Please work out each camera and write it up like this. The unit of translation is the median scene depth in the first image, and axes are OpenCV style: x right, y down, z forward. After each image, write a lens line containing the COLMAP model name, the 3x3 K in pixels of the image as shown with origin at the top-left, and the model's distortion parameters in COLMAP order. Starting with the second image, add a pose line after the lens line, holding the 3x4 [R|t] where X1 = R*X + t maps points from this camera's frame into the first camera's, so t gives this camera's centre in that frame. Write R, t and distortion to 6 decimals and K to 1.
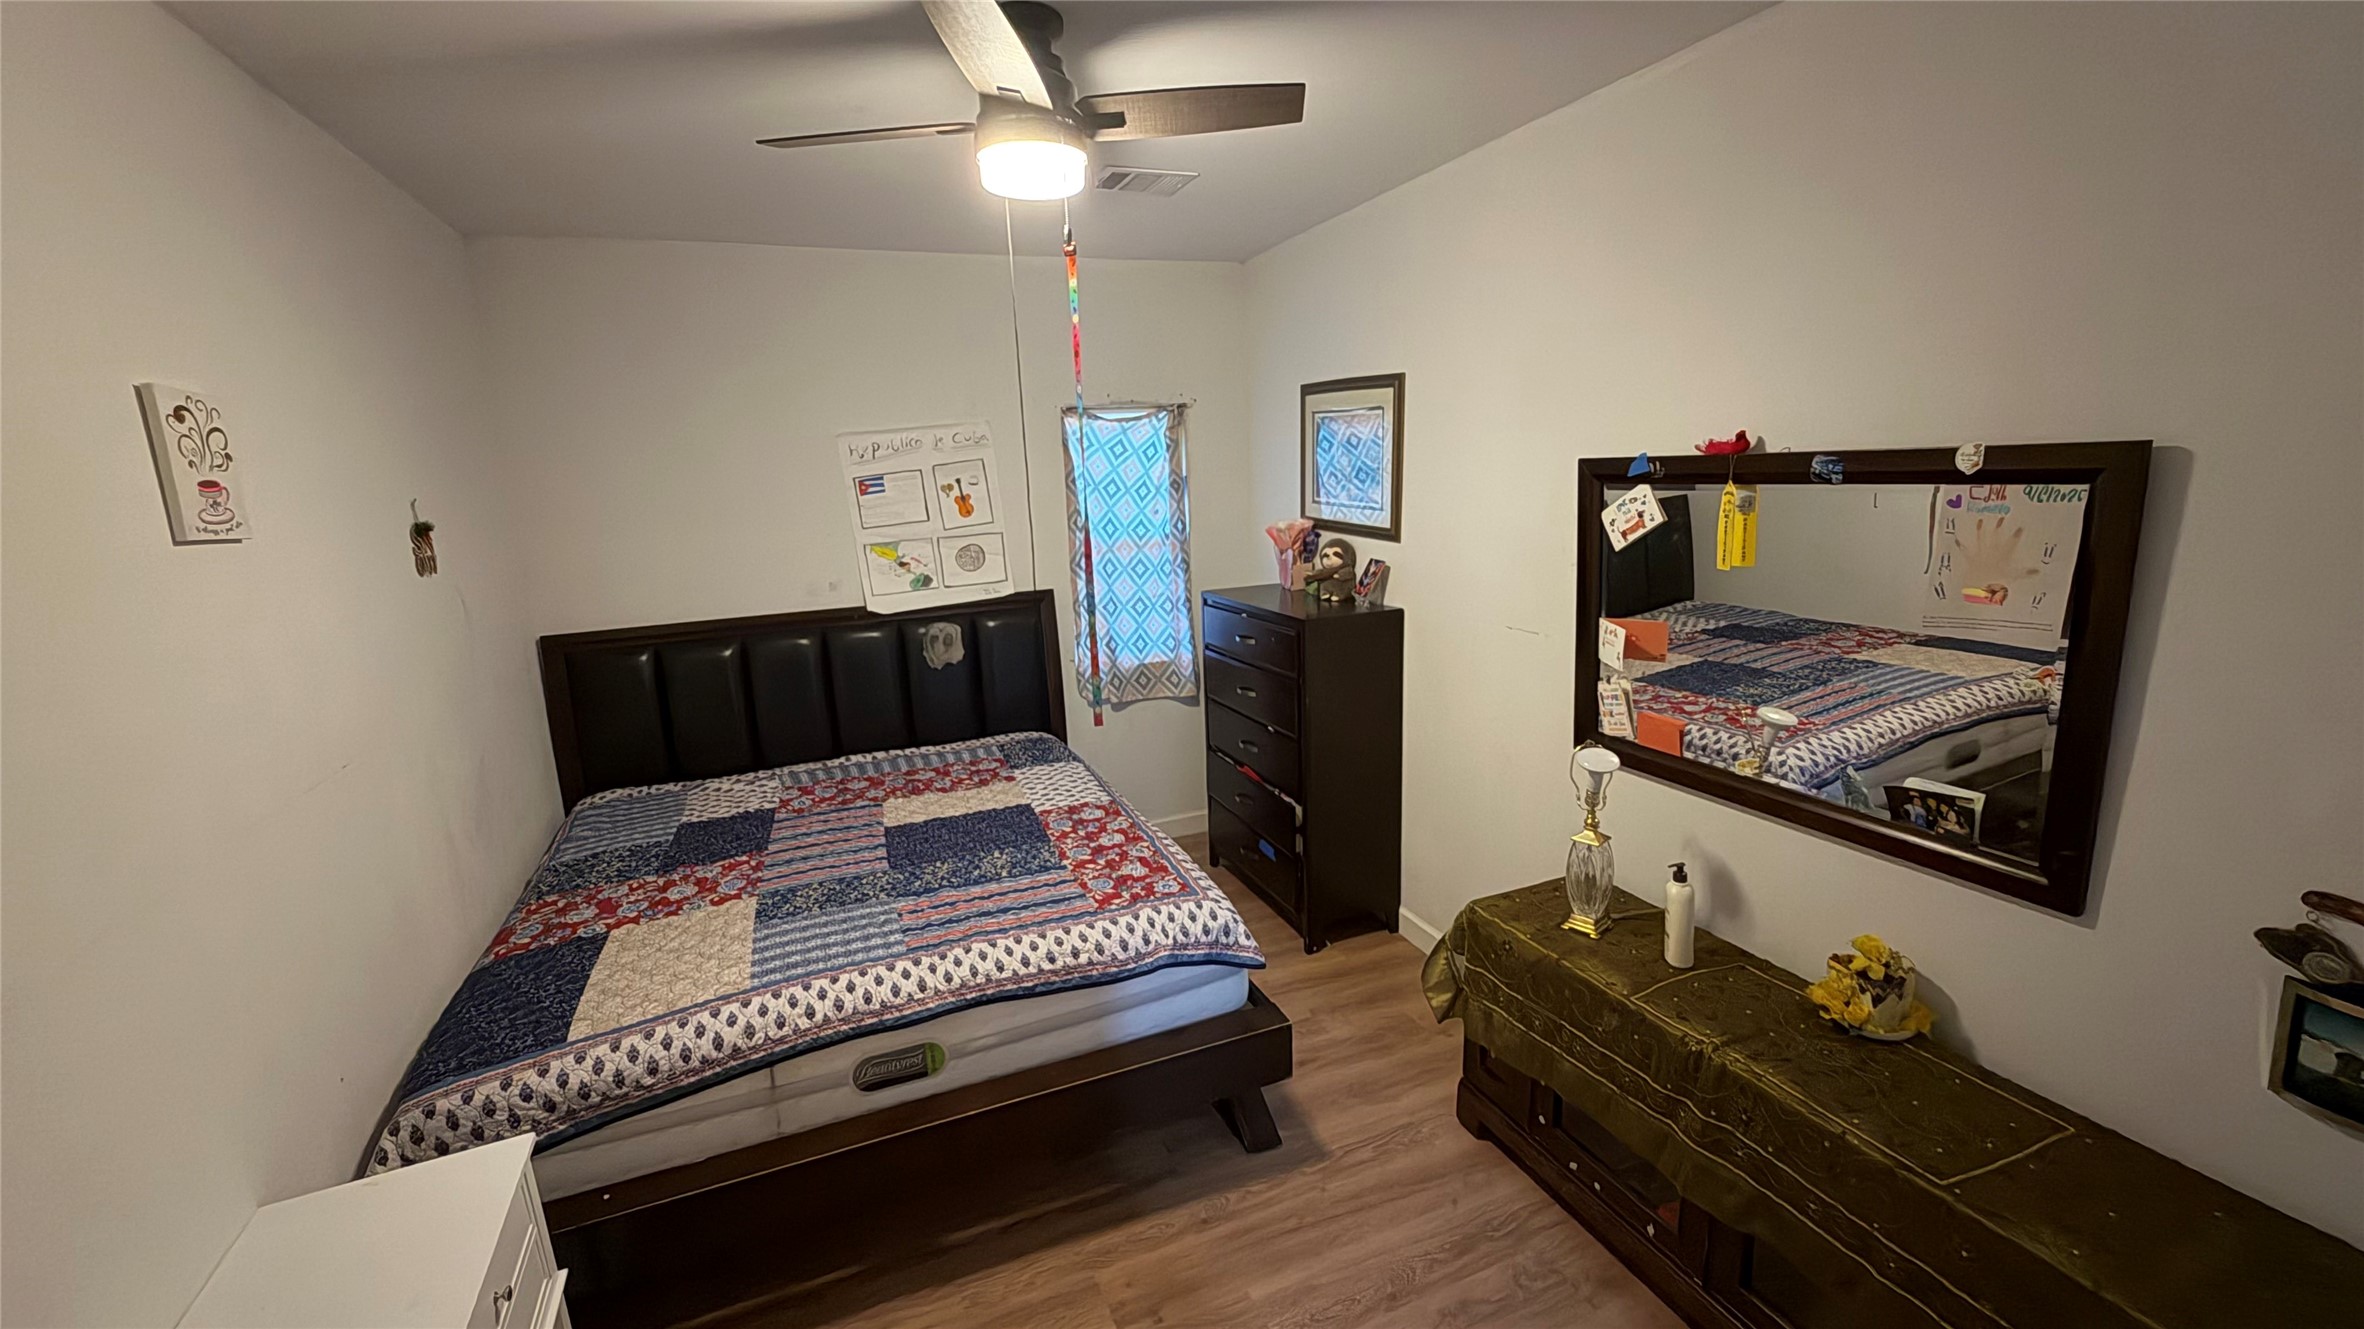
lens RADIAL K [[939.0, 0, 1174.1], [0, 939.0, 667.6], [0, 0, 1]] dist [-0.000607, -0.000140]
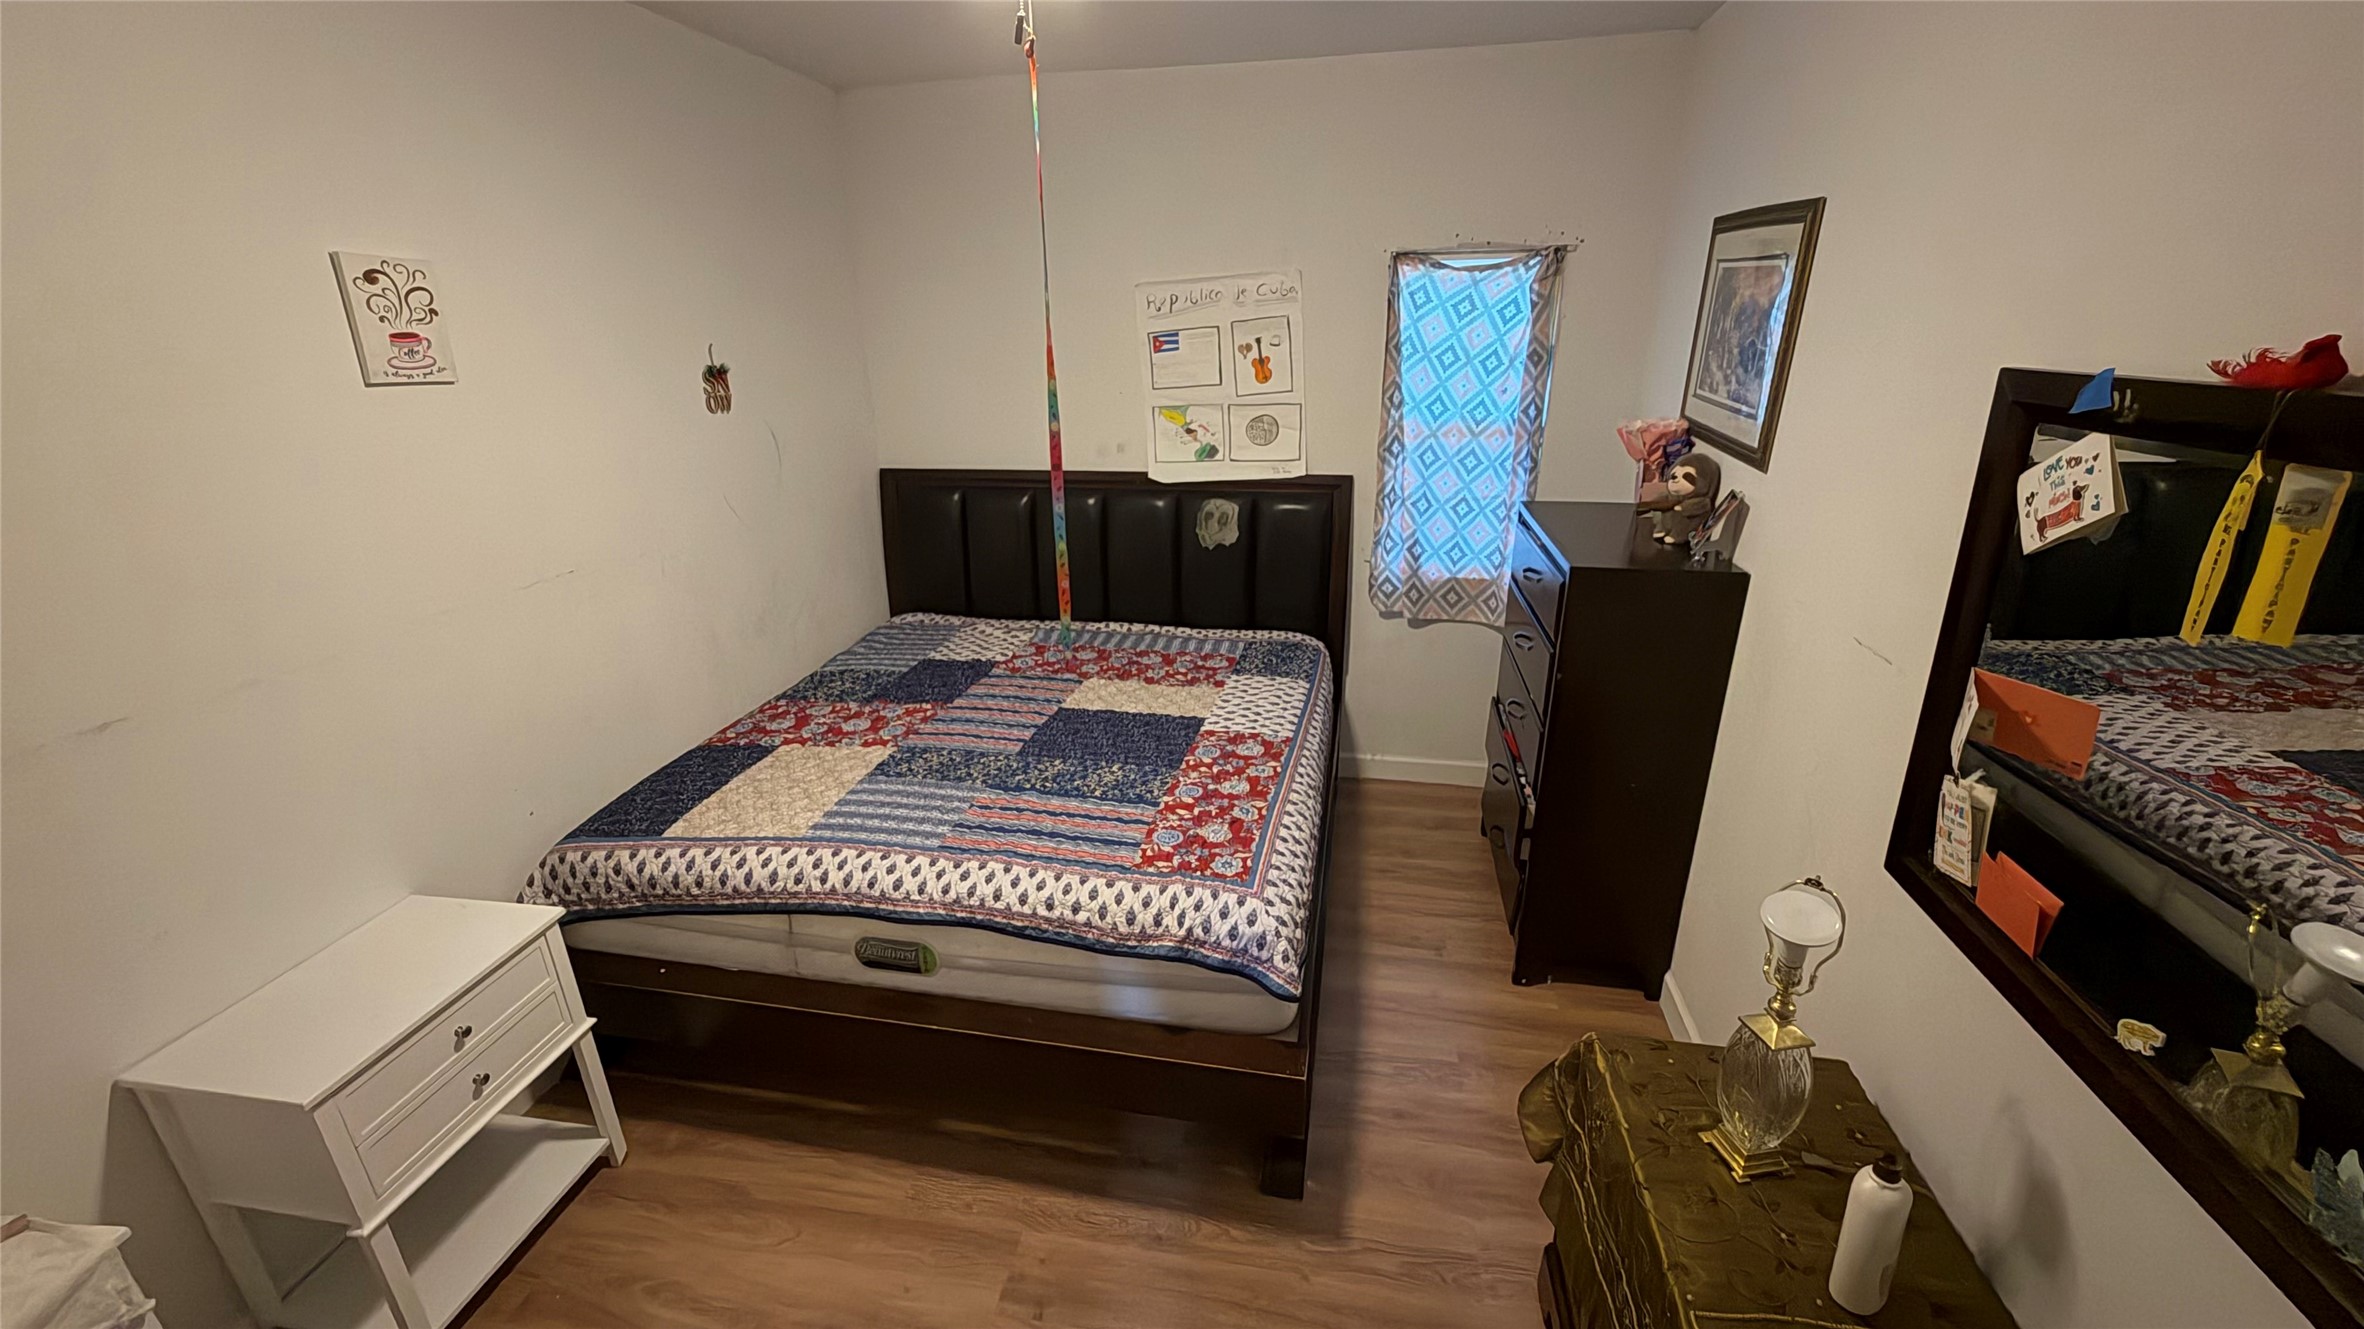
lens RADIAL K [[939.0, 0, 1174.1], [0, 939.0, 667.6], [0, 0, 1]] dist [-0.000607, -0.000140]
pose [[0.837656, 0.218845, -0.500439, 0.290607], [-0.137600, 0.971223, 0.194402, -0.082465], [0.528582, -0.093981, 0.843664, 0.247979]]
